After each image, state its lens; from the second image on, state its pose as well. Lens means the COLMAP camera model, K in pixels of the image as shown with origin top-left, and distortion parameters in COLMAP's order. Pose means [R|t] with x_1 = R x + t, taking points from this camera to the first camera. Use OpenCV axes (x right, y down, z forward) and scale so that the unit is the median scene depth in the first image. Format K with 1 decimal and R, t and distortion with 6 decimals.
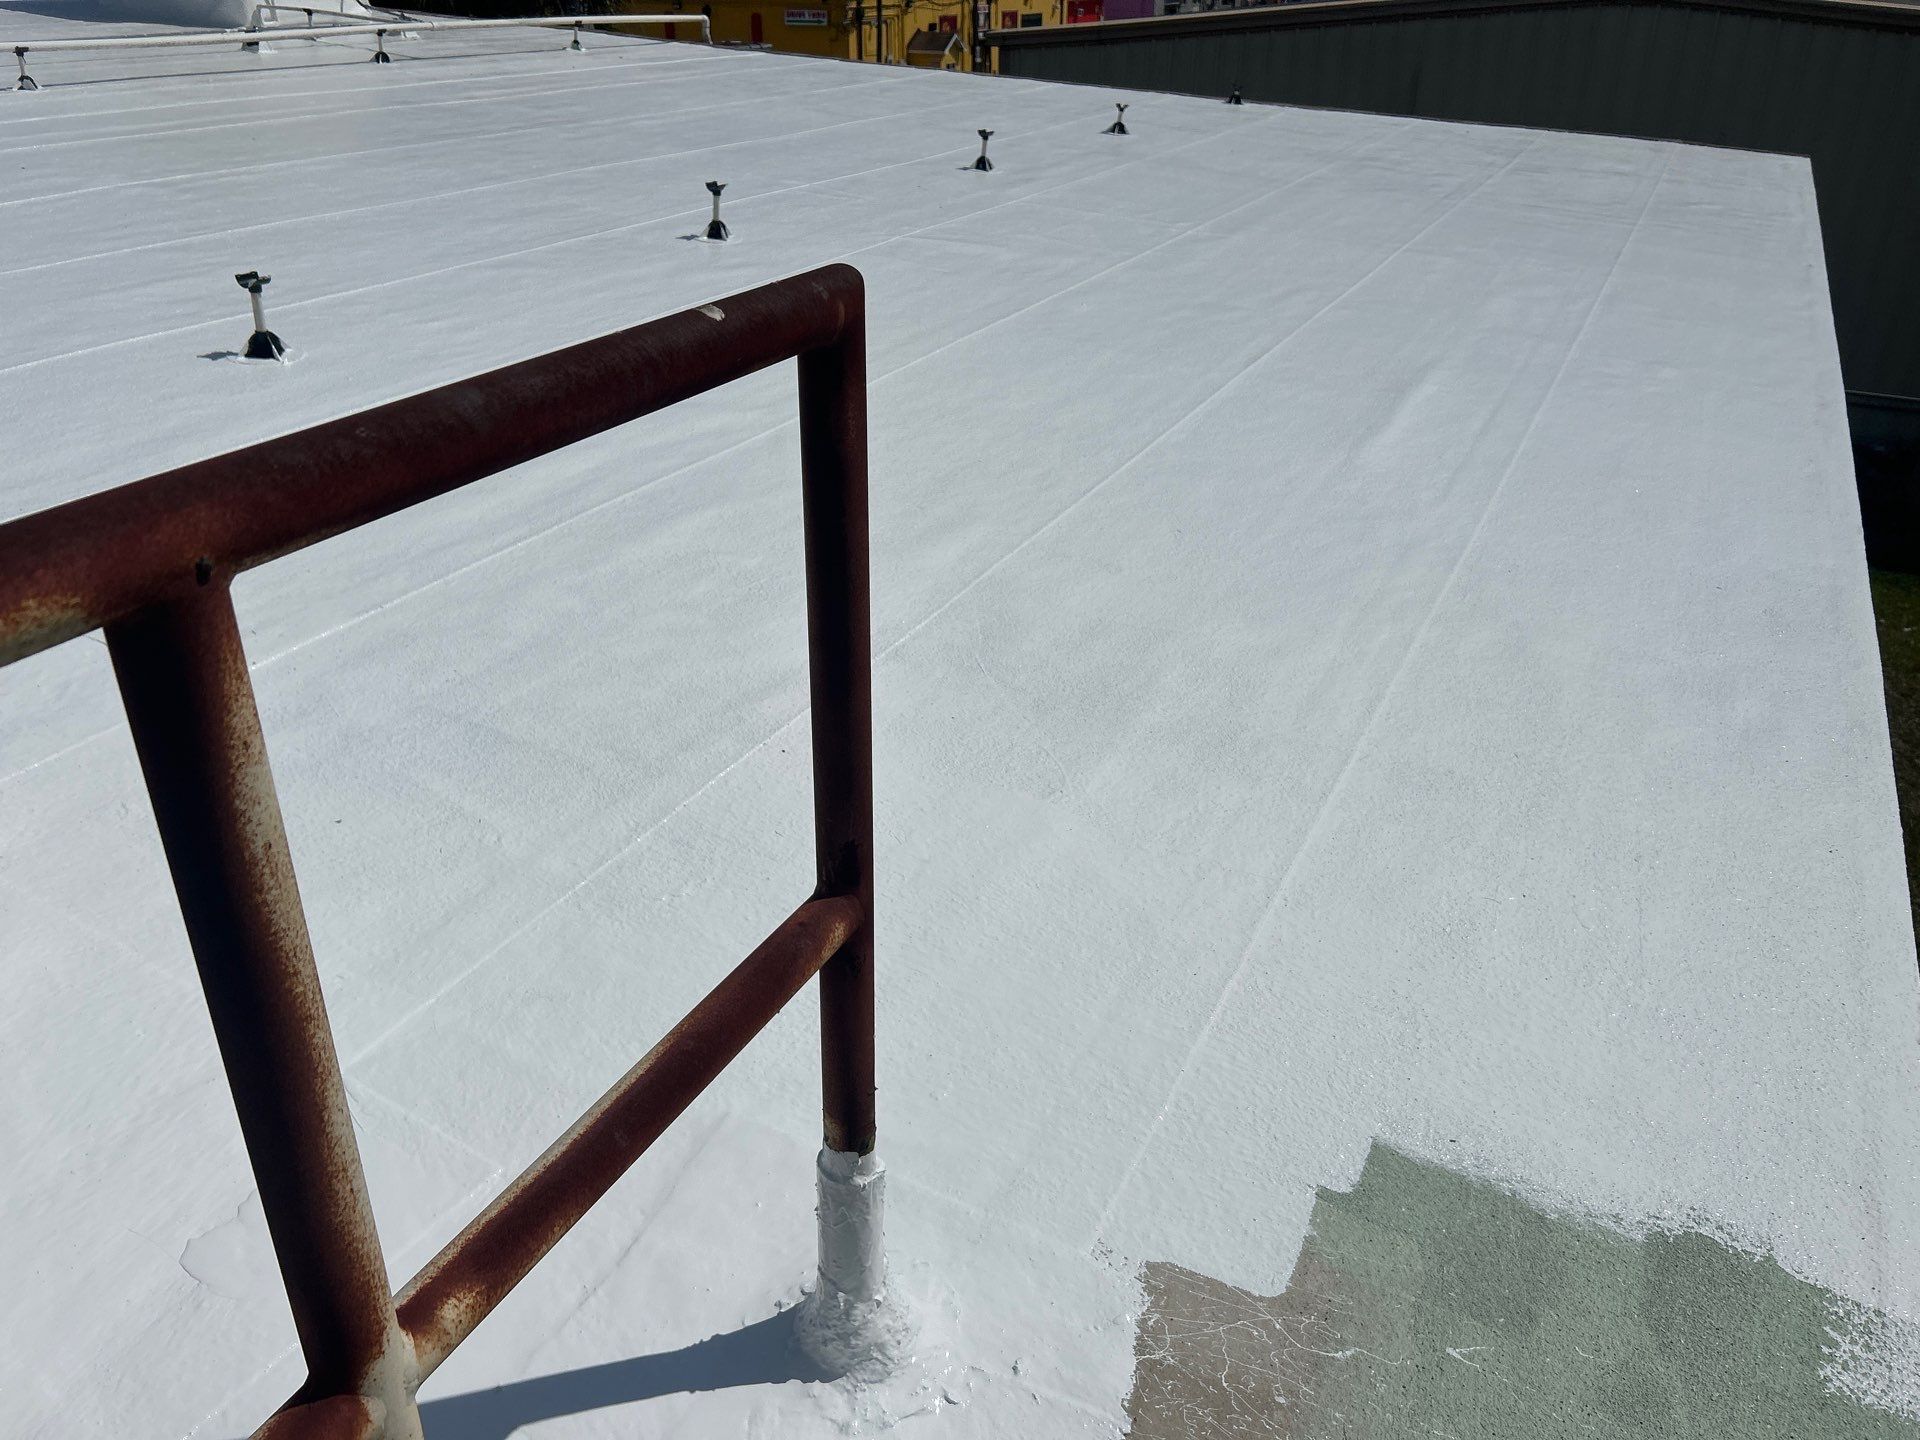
lens RADIAL K [[1443.8, 0, 961.9], [0, 1443.8, 707.6], [0, 0, 1]] dist [0.041002, -0.050446]
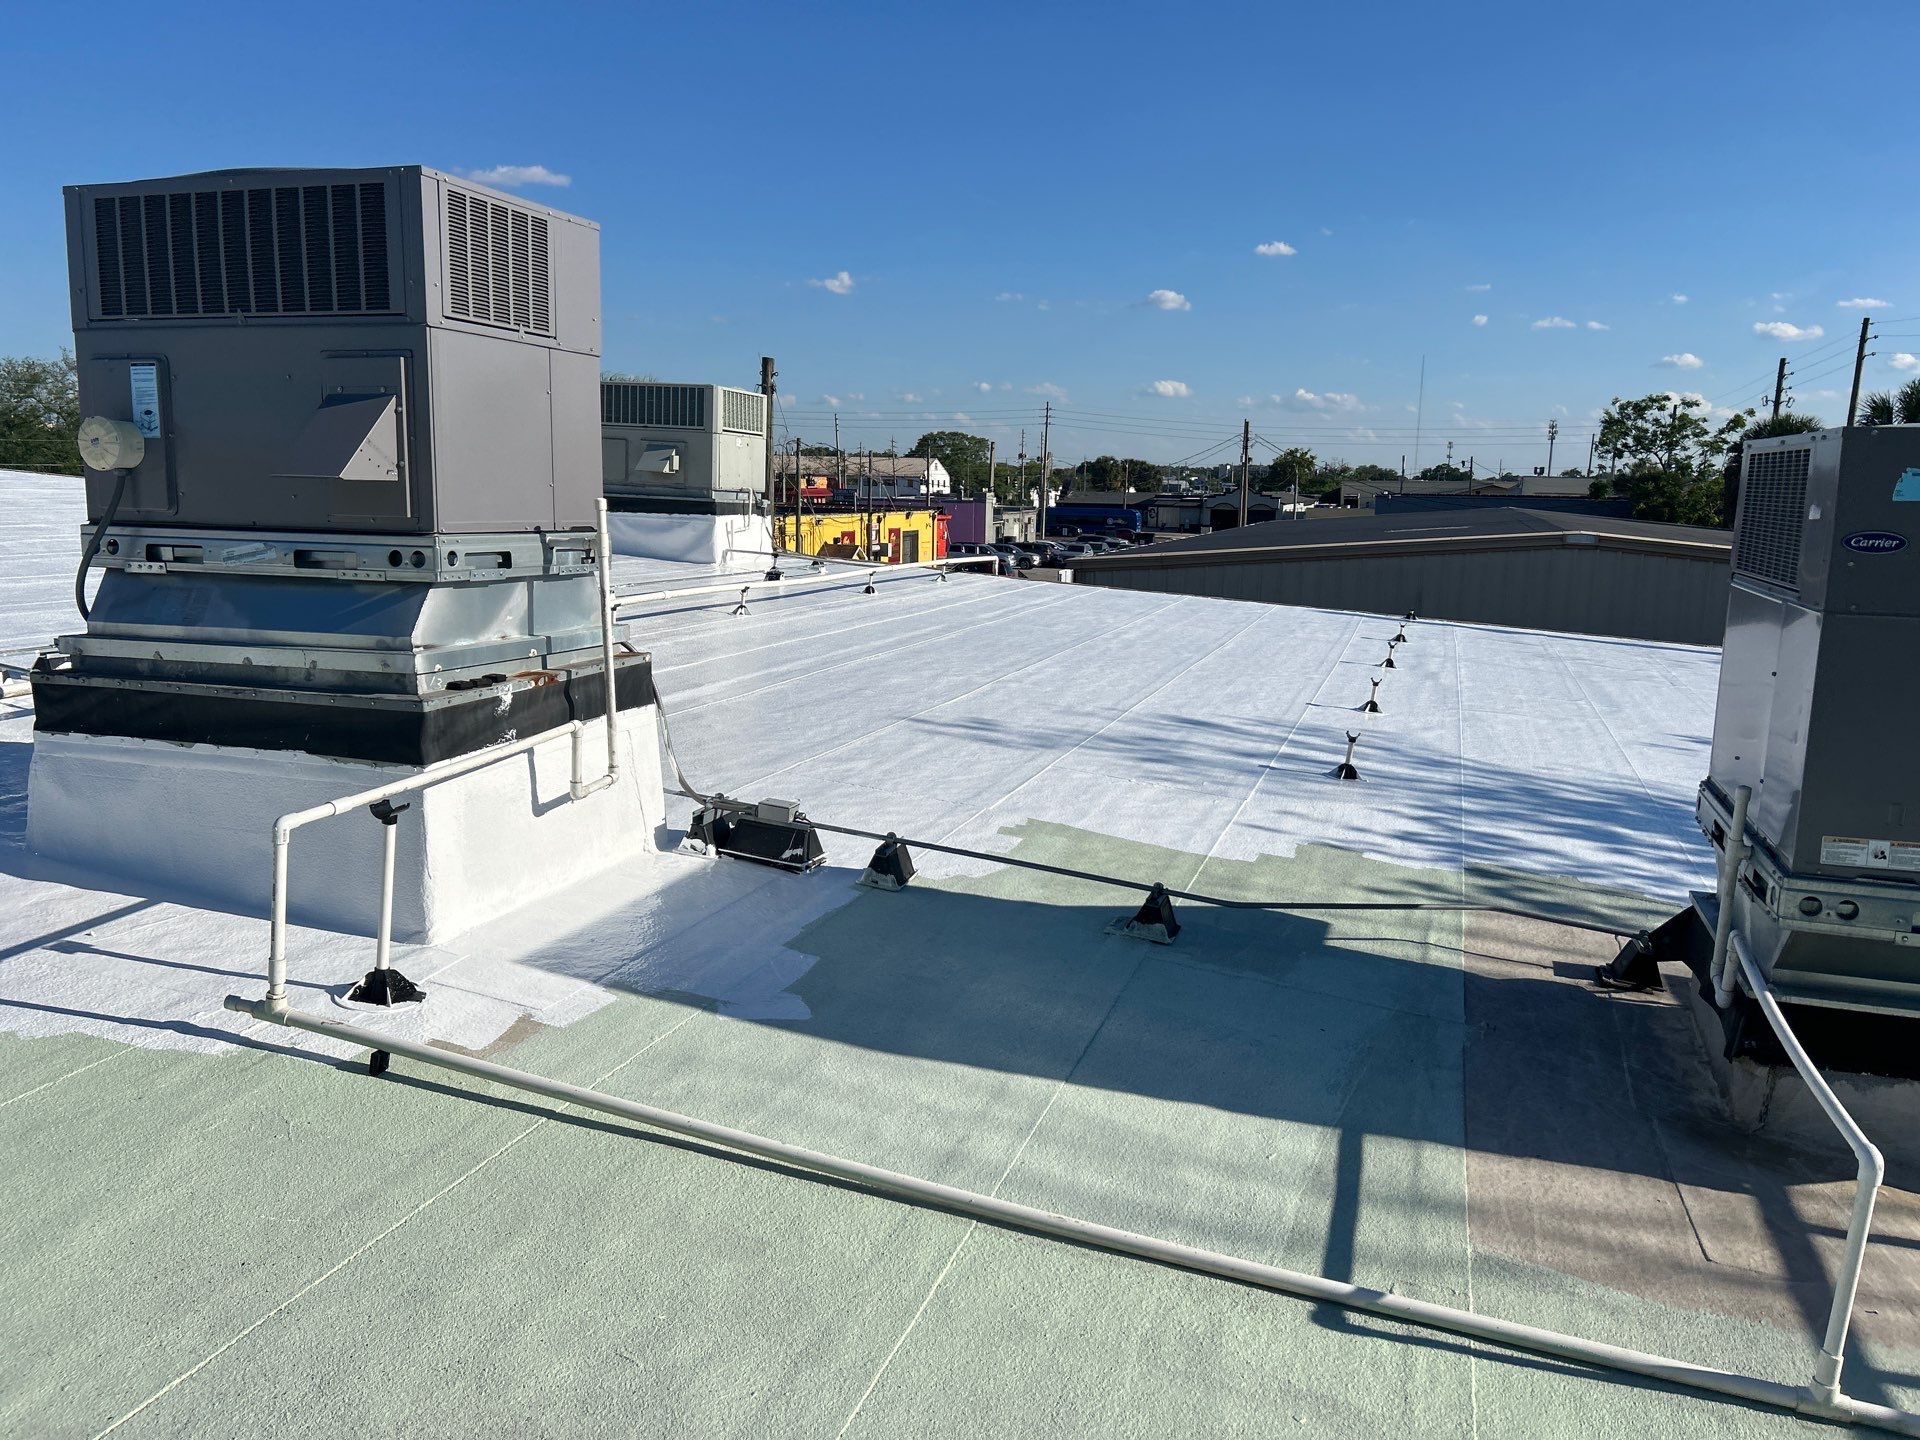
lens RADIAL K [[1433.3, 0, 961.3], [0, 1433.3, 713.5], [0, 0, 1]] dist [0.055233, -0.056559]
pose [[0.990426, -0.002027, 0.138032, -2.392852], [0.044536, 0.951119, -0.305595, 0.376637], [-0.130666, 0.308817, 0.942103, -1.161985]]
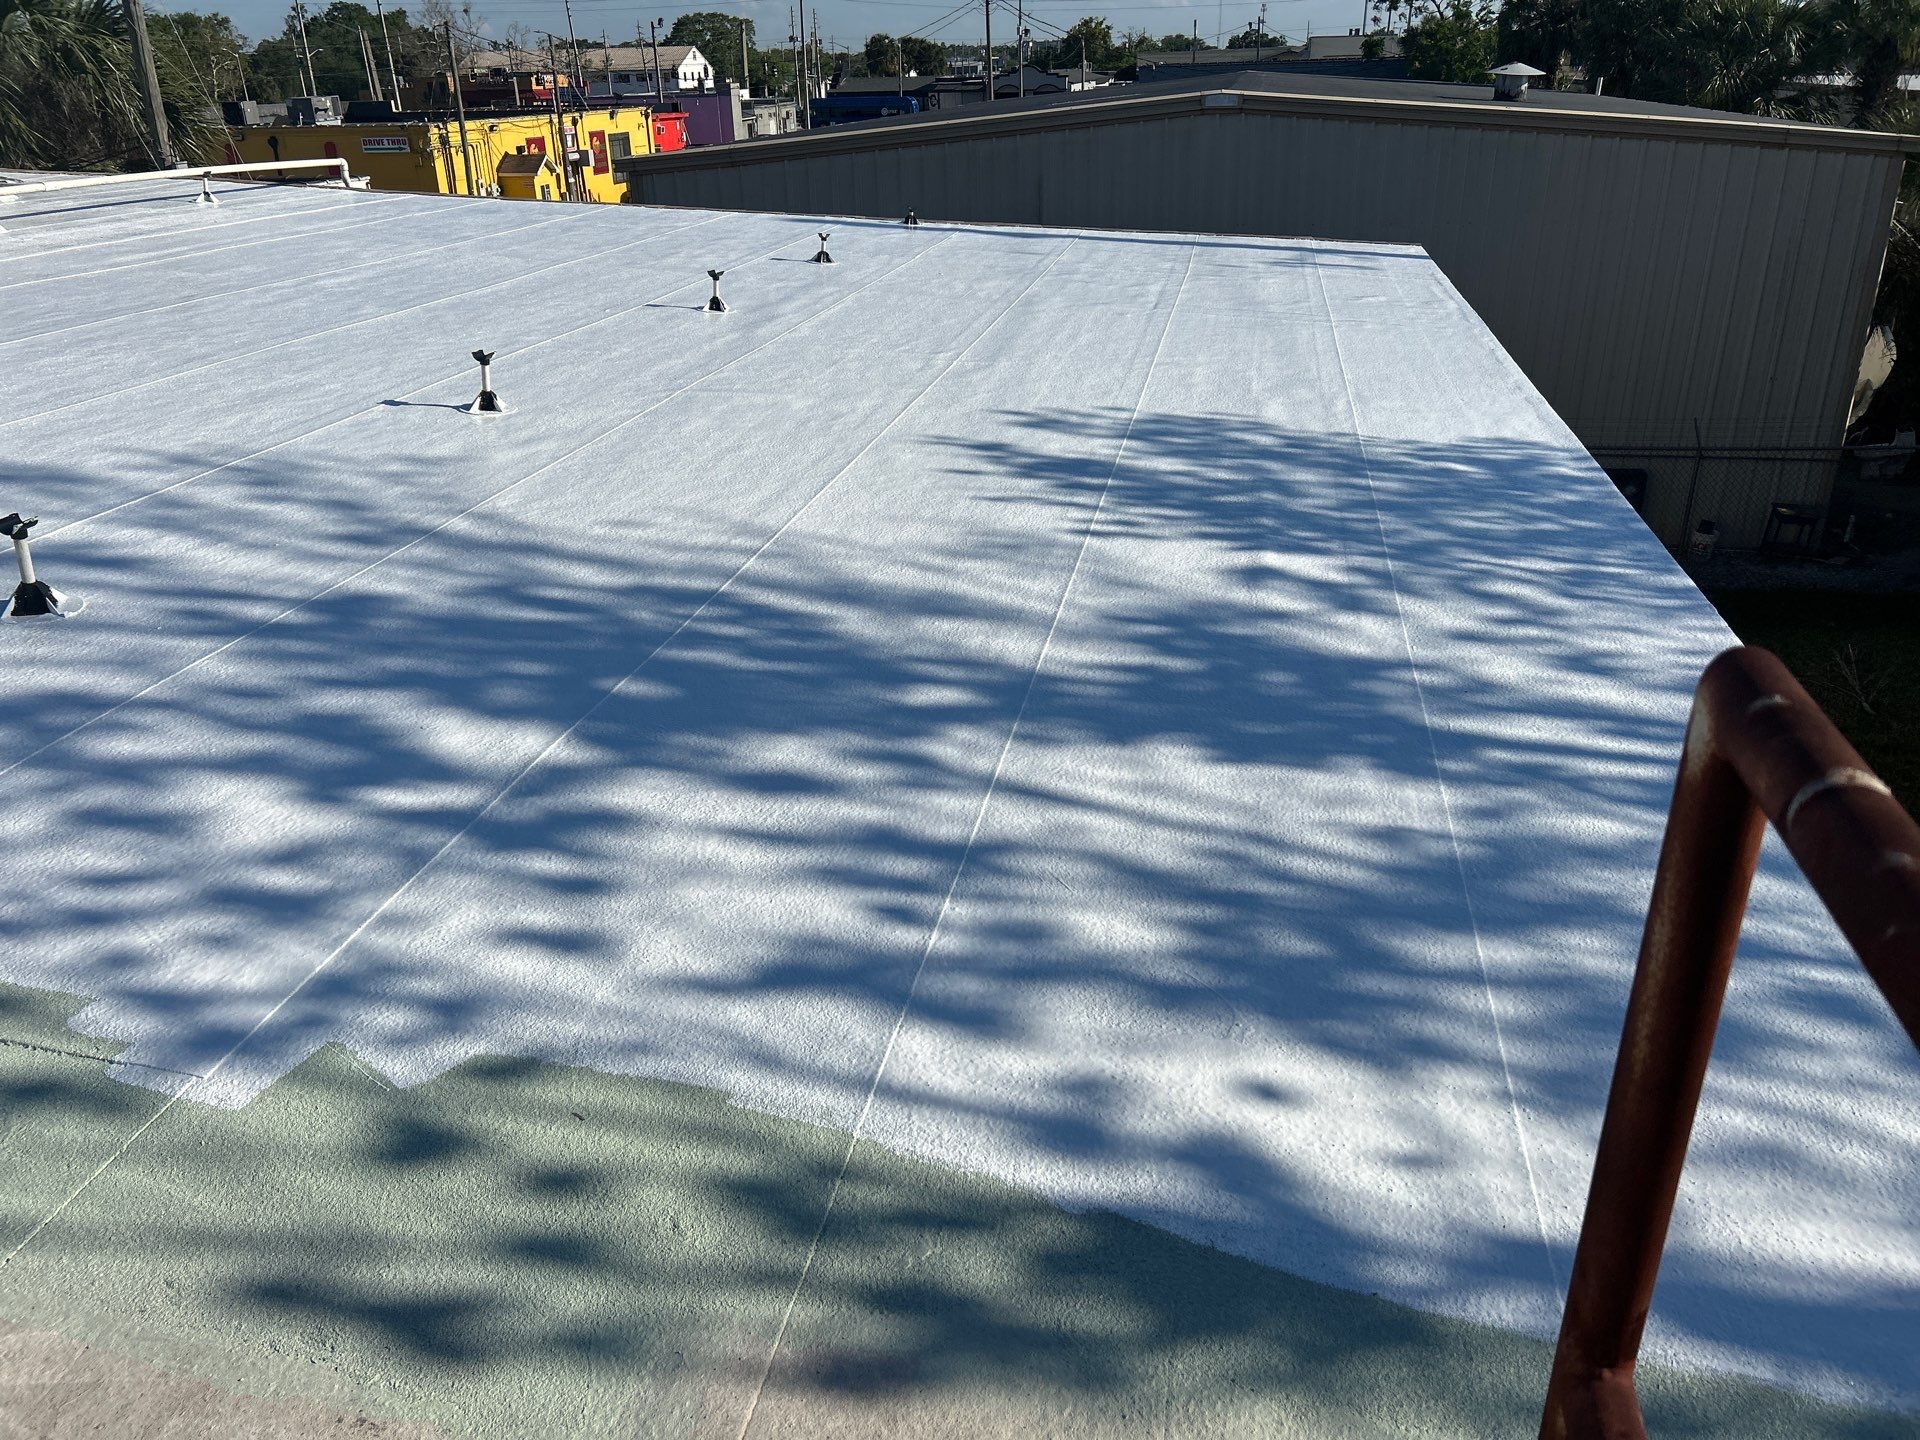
lens RADIAL K [[1424.3, 0, 960.0], [0, 1424.3, 720.0], [0, 0, 1]] dist [0.035969, -0.039047]
pose [[0.963071, -0.132041, 0.234648, -0.362780], [0.144058, 0.988959, -0.034752, -0.159285], [-0.227468, 0.067272, 0.971459, 0.175616]]
